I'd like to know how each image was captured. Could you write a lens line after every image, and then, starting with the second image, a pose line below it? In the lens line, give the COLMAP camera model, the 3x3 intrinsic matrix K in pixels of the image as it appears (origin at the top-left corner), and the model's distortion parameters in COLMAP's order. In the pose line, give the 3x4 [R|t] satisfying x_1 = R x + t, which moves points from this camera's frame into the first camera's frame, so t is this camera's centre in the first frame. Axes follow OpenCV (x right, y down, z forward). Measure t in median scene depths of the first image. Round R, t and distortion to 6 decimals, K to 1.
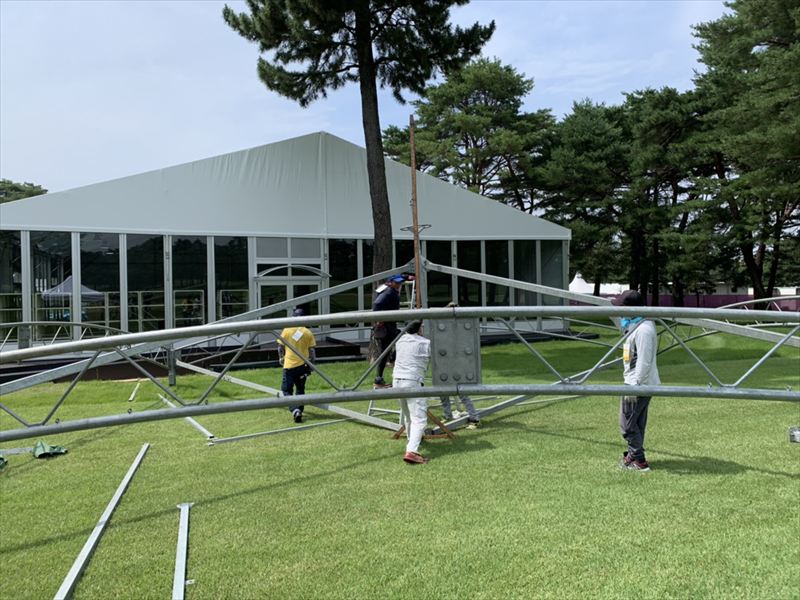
lens RADIAL K [[613.5, 0, 401.5], [0, 613.5, 288.7], [0, 0, 1]] dist [0.038144, -0.030996]
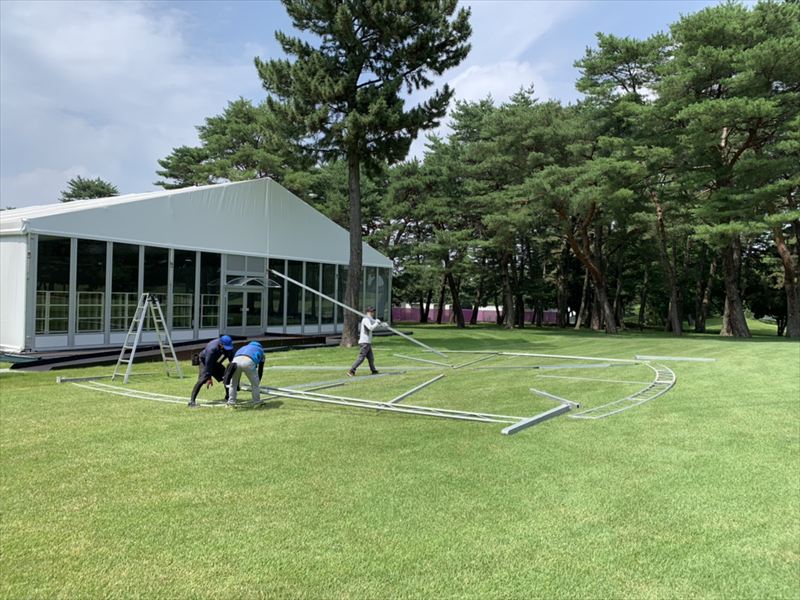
lens RADIAL K [[613.5, 0, 397.6], [0, 613.5, 294.5], [0, 0, 1]] dist [0.038144, -0.030996]
pose [[0.825988, 0.037420, 0.562444, -0.680768], [-0.032693, 0.999295, -0.018473, 0.013271], [-0.562739, -0.003129, 0.826629, -0.273919]]
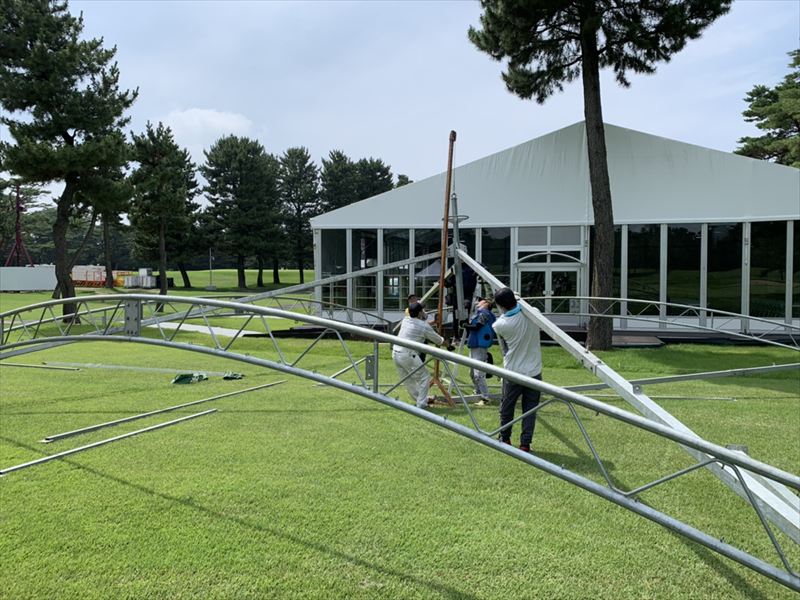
lens RADIAL K [[613.5, 0, 405.7], [0, 613.5, 299.1], [0, 0, 1]] dist [0.038144, -0.030996]
pose [[0.798230, 0.044467, -0.600709, 0.274913], [-0.015665, 0.998467, 0.053095, -0.010802], [0.602149, -0.032972, 0.797703, 0.001250]]
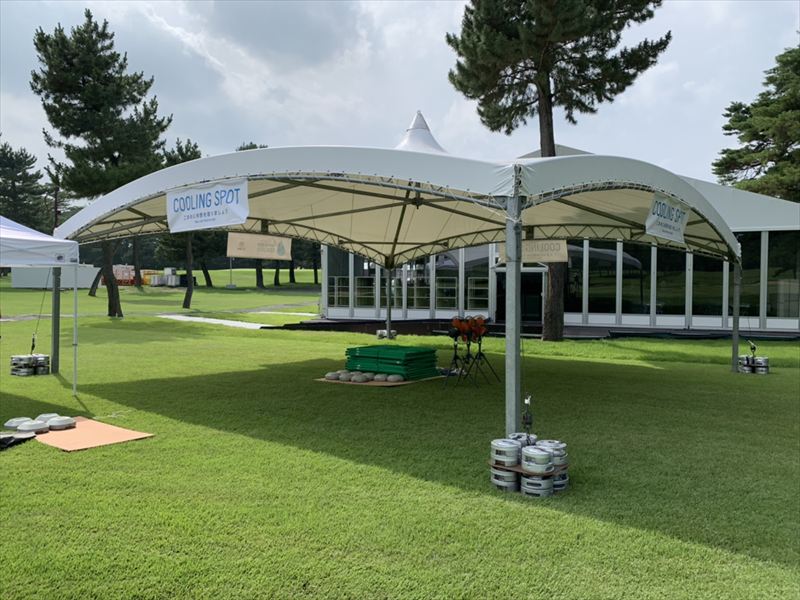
lens RADIAL K [[613.5, 0, 401.3], [0, 613.5, 299.5], [0, 0, 1]] dist [0.038144, -0.030996]
pose [[0.777096, 0.050837, -0.627326, 0.427863], [-0.020392, 0.998243, 0.055635, -0.020486], [0.629052, -0.030441, 0.776767, -0.117522]]
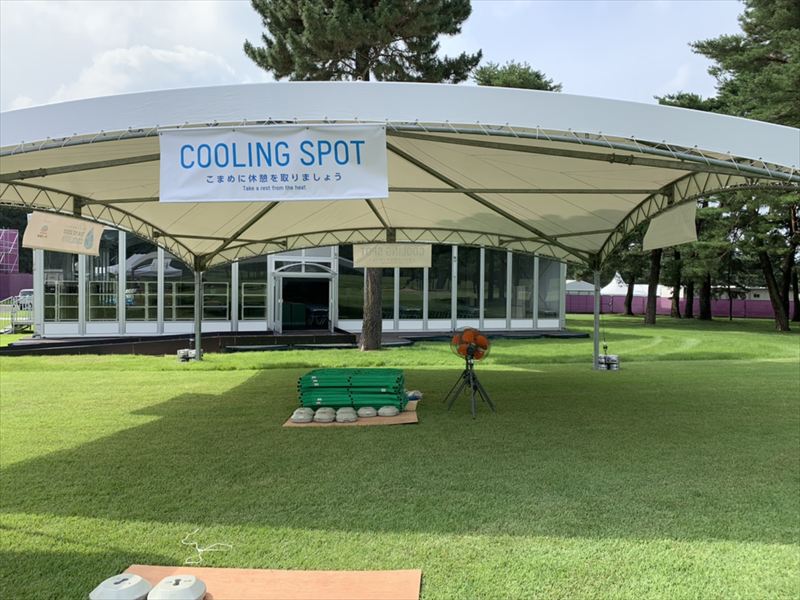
lens RADIAL K [[613.5, 0, 395.8], [0, 613.5, 299.7], [0, 0, 1]] dist [0.038144, -0.030996]
pose [[0.994758, 0.033223, -0.096714, 0.105617], [-0.030384, 0.999067, 0.030681, -0.010308], [0.097643, -0.027582, 0.994839, -0.123117]]
